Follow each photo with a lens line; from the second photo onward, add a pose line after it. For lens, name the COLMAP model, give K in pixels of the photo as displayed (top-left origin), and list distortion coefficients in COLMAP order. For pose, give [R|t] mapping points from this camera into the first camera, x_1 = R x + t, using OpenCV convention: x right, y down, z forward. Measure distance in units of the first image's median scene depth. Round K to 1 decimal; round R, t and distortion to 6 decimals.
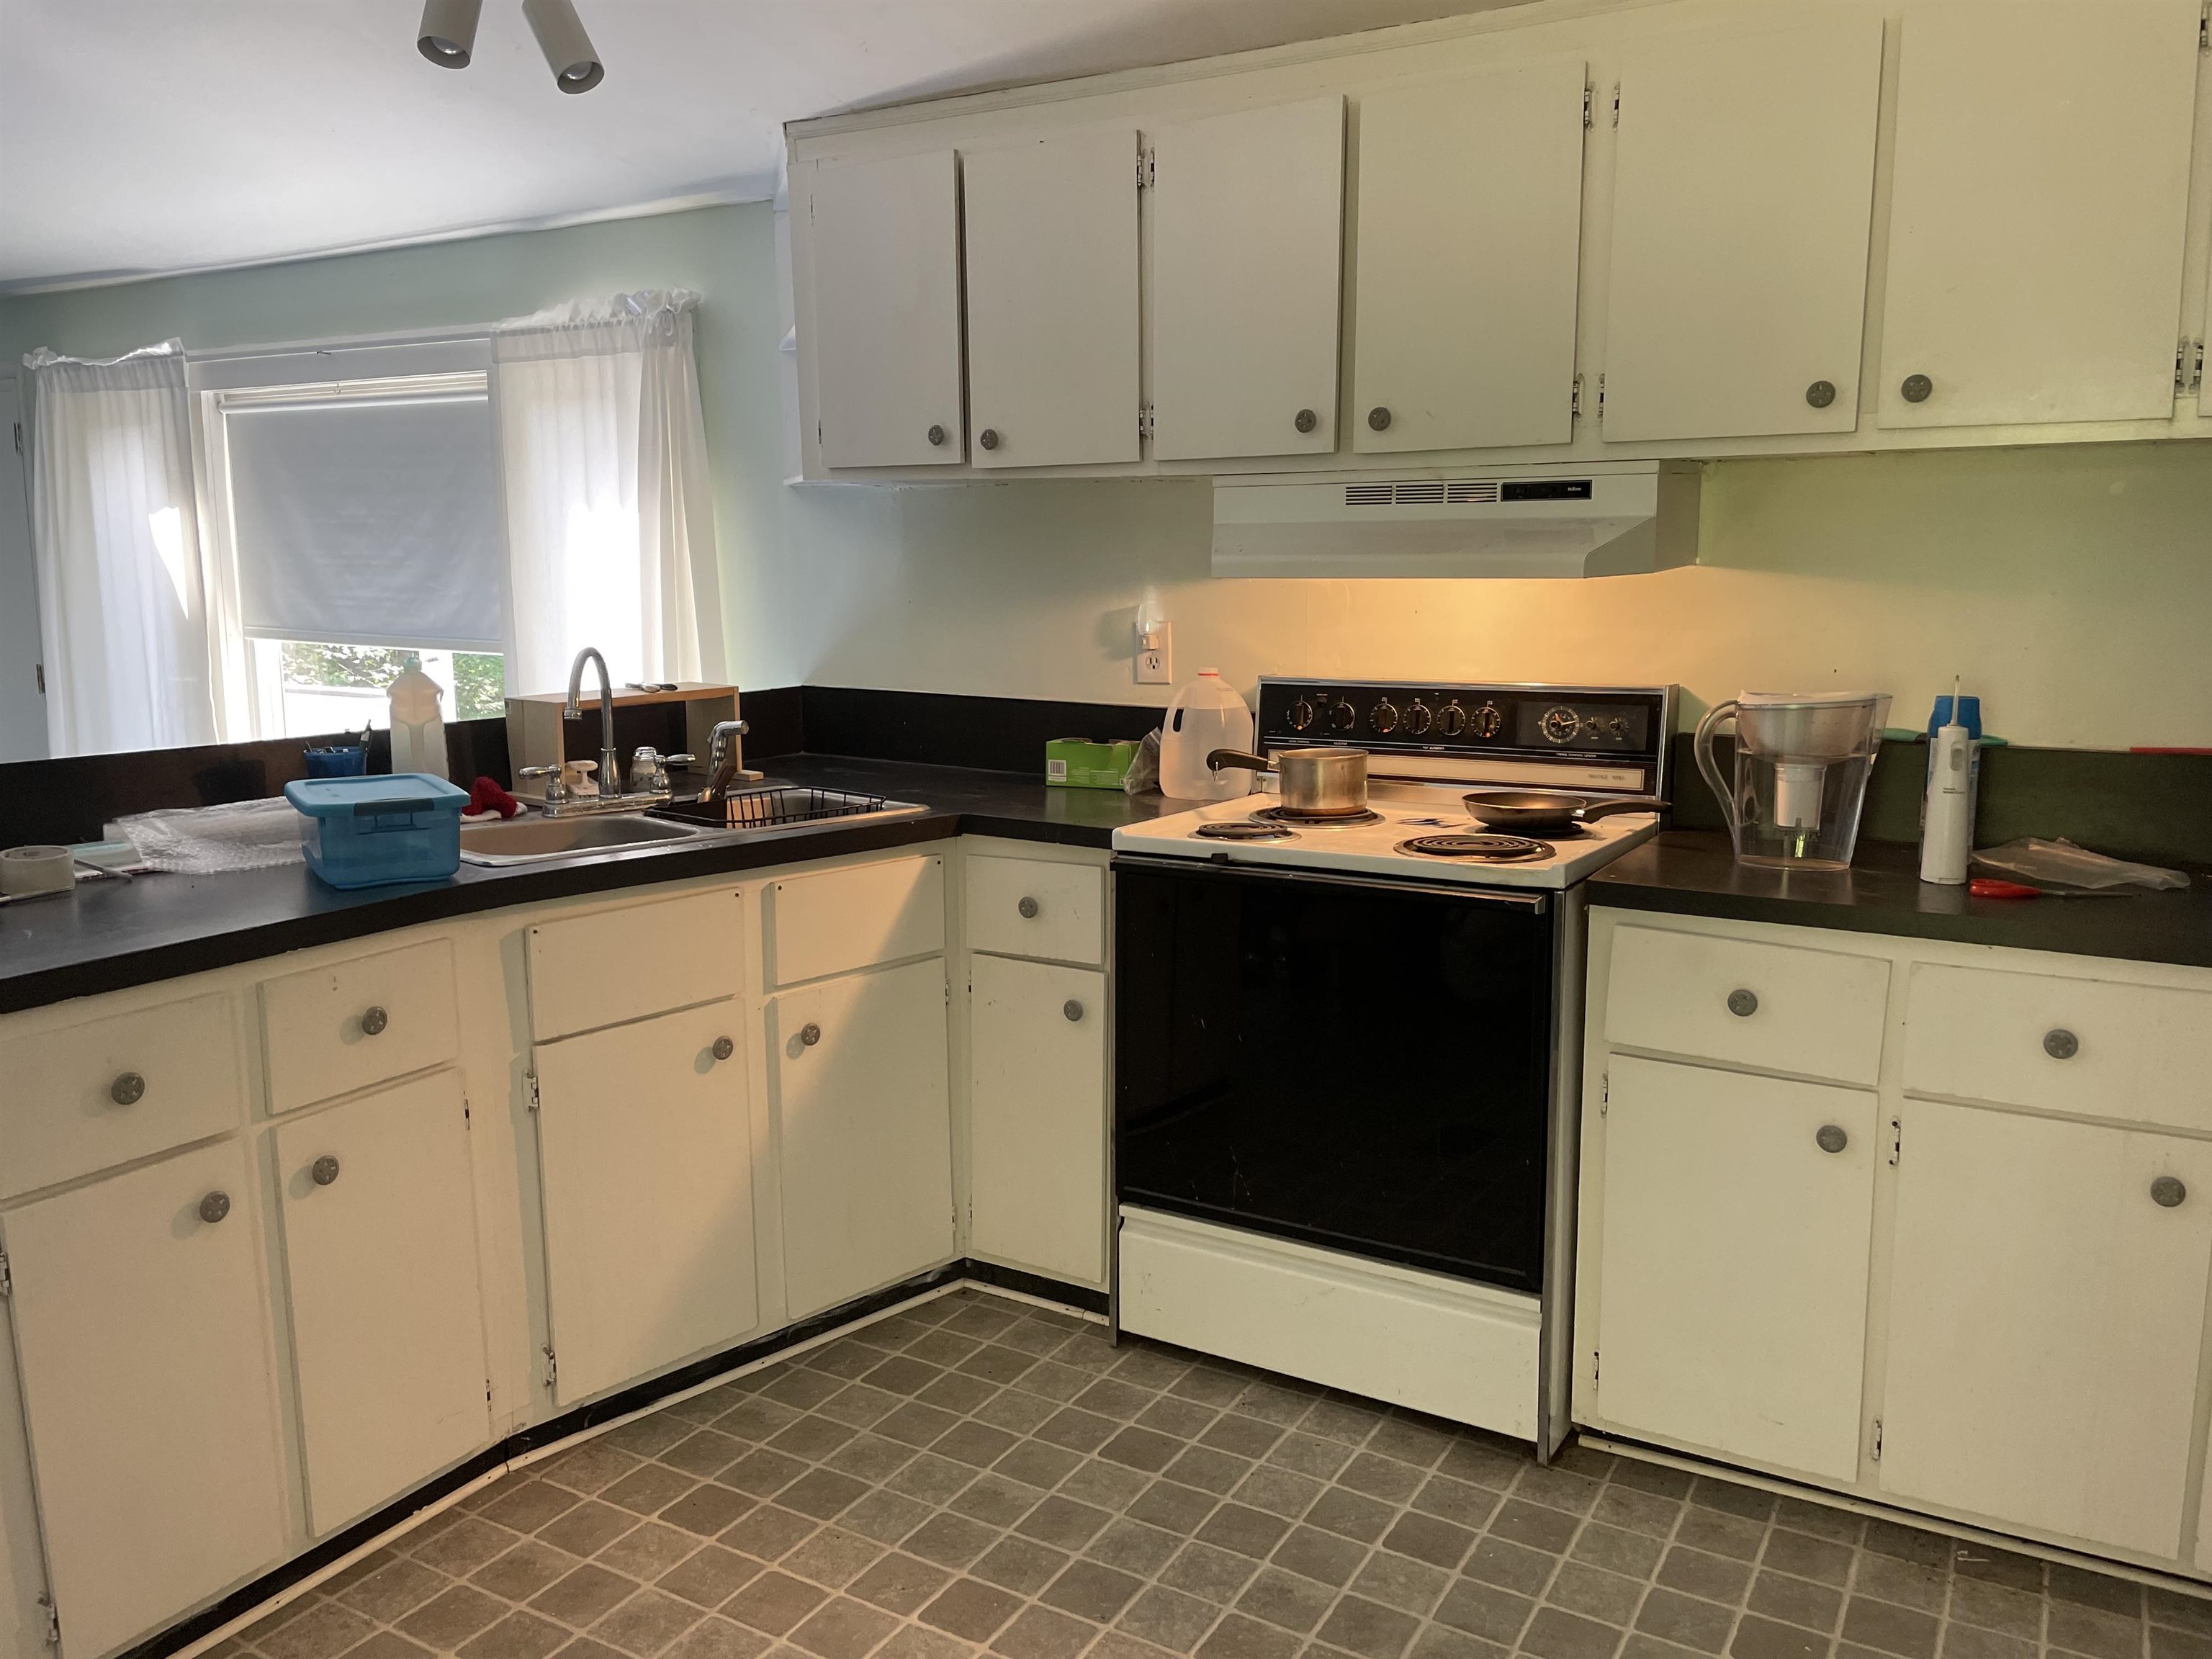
lens RADIAL K [[1684.3, 0, 1111.4], [0, 1684.3, 802.4], [0, 0, 1]] dist [0.094542, -0.125627]
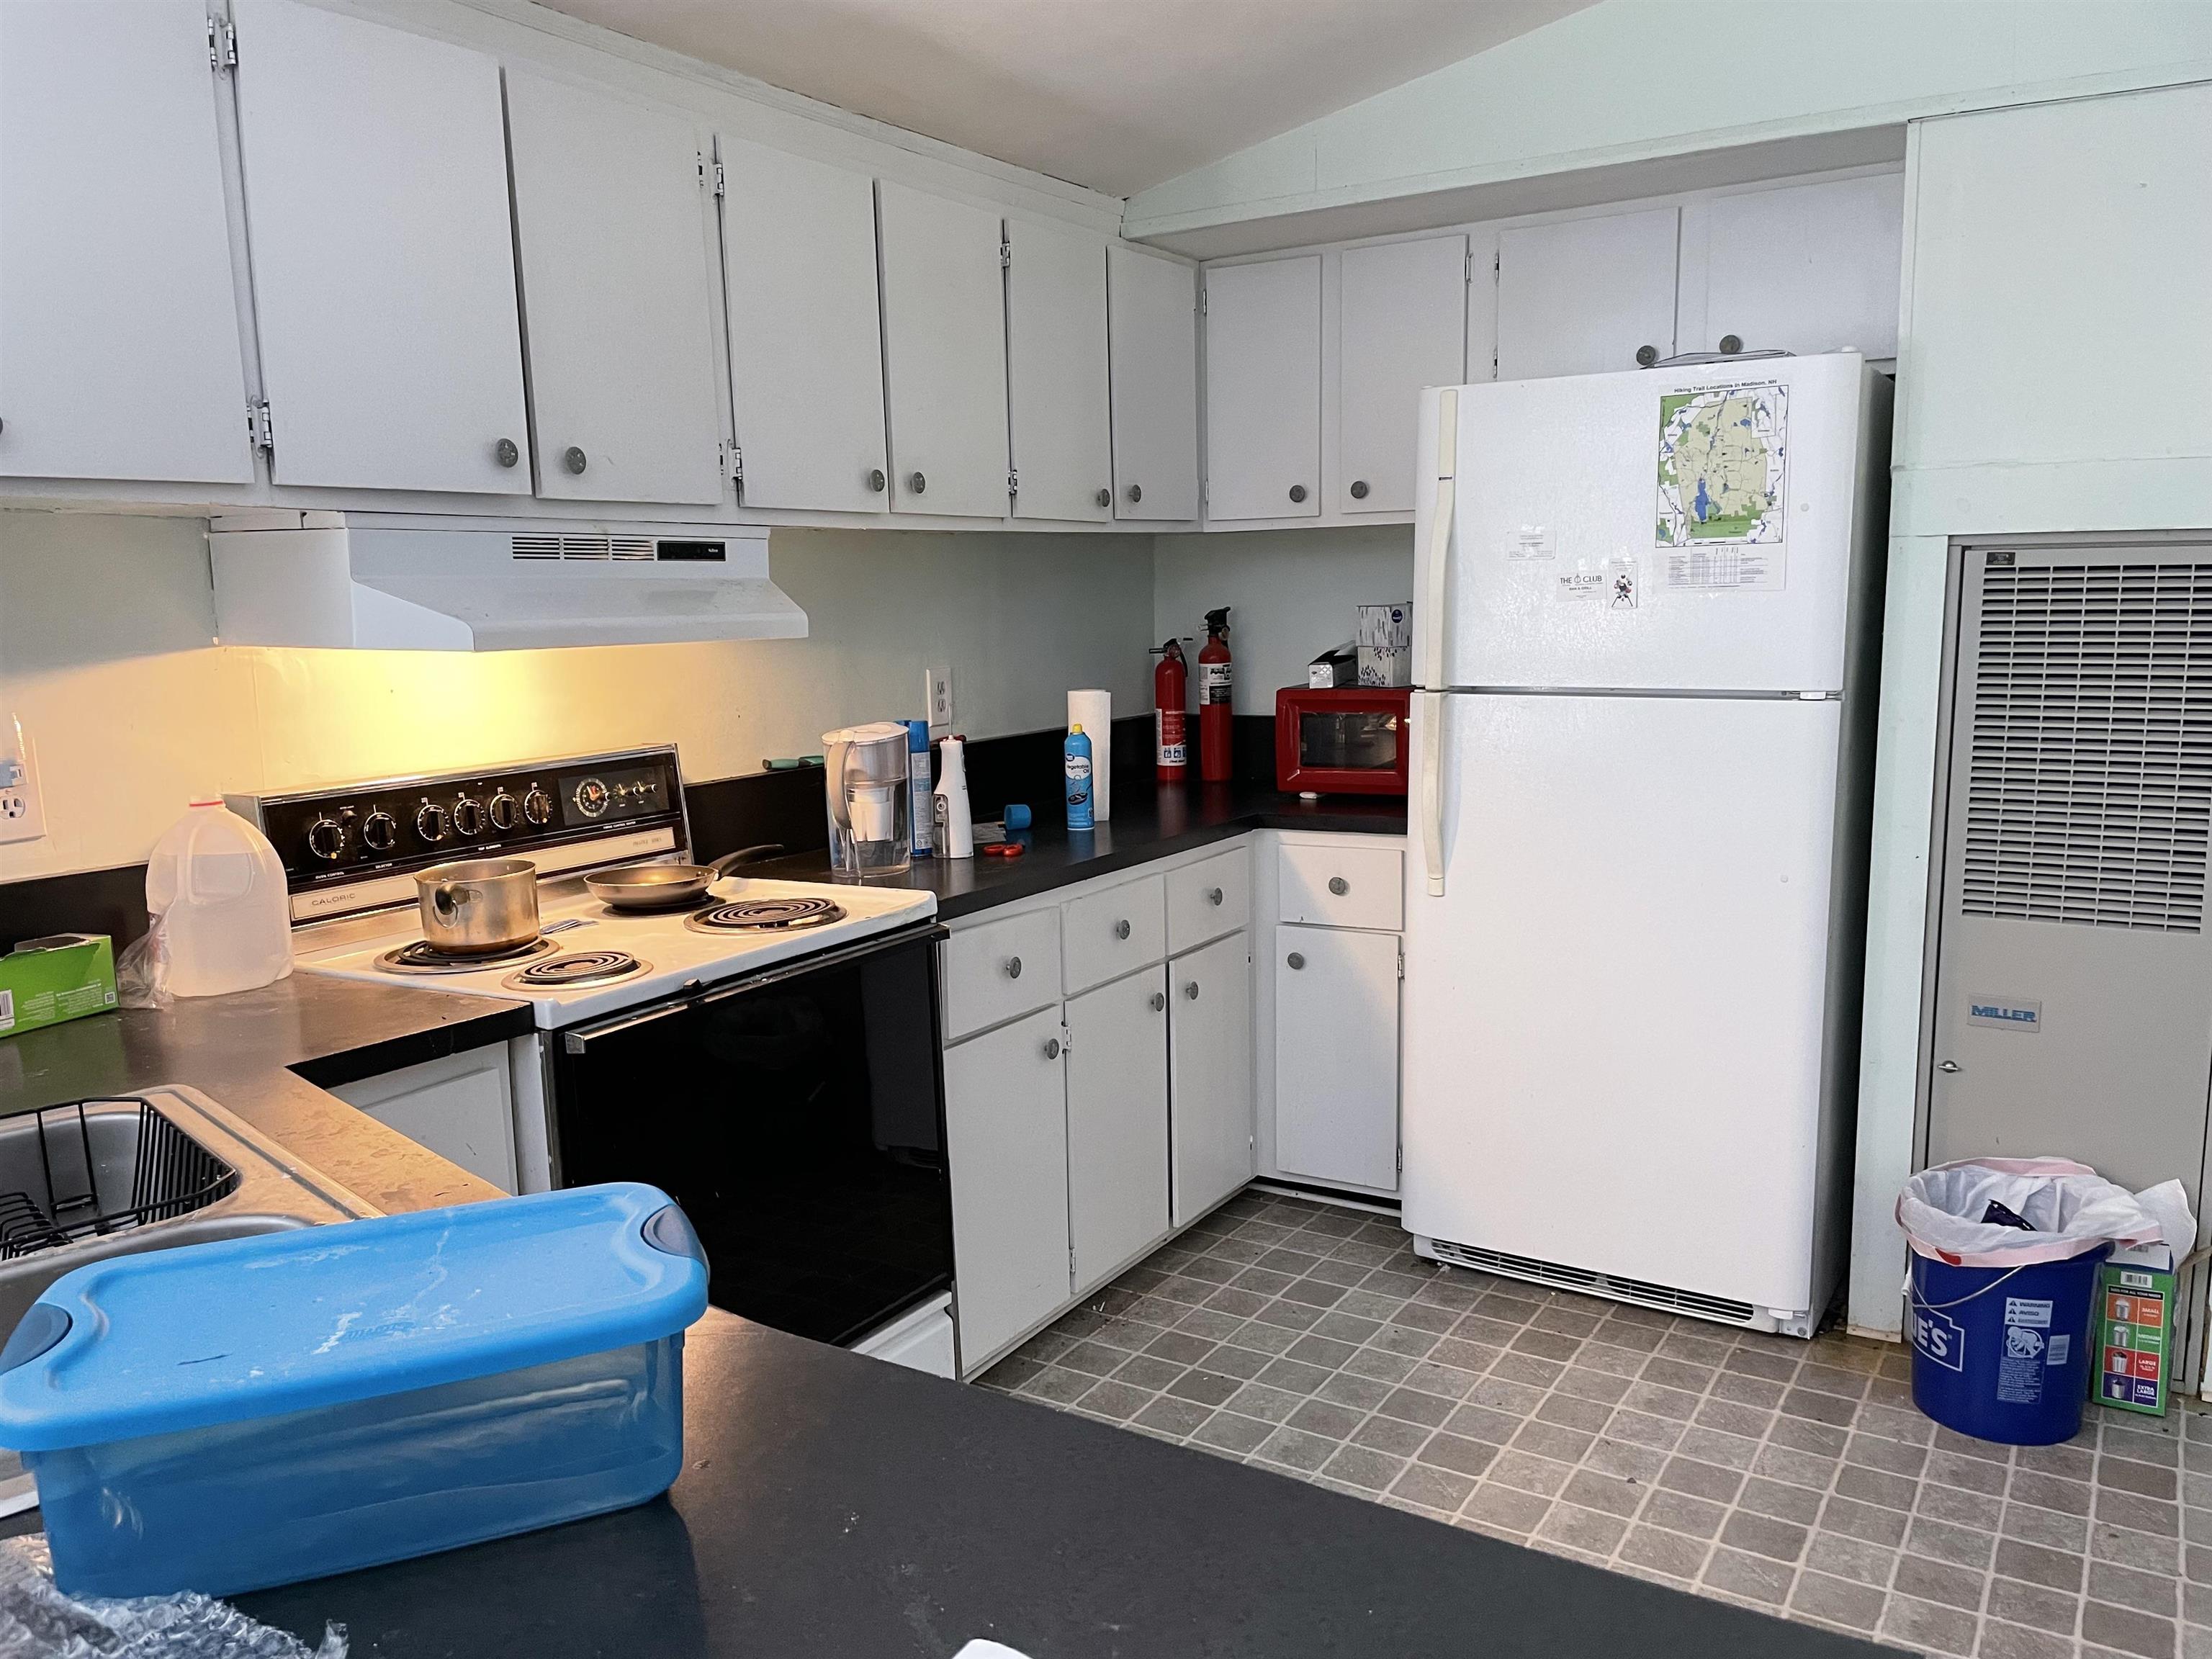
lens RADIAL K [[1674.5, 0, 1106.0], [0, 1674.5, 829.5], [0, 0, 1]] dist [0.090385, -0.119806]
pose [[0.031965, -0.138621, 0.989829, -0.293919], [0.165064, 0.977469, 0.131560, -0.046875], [-0.985765, 0.159179, 0.054127, 0.300247]]
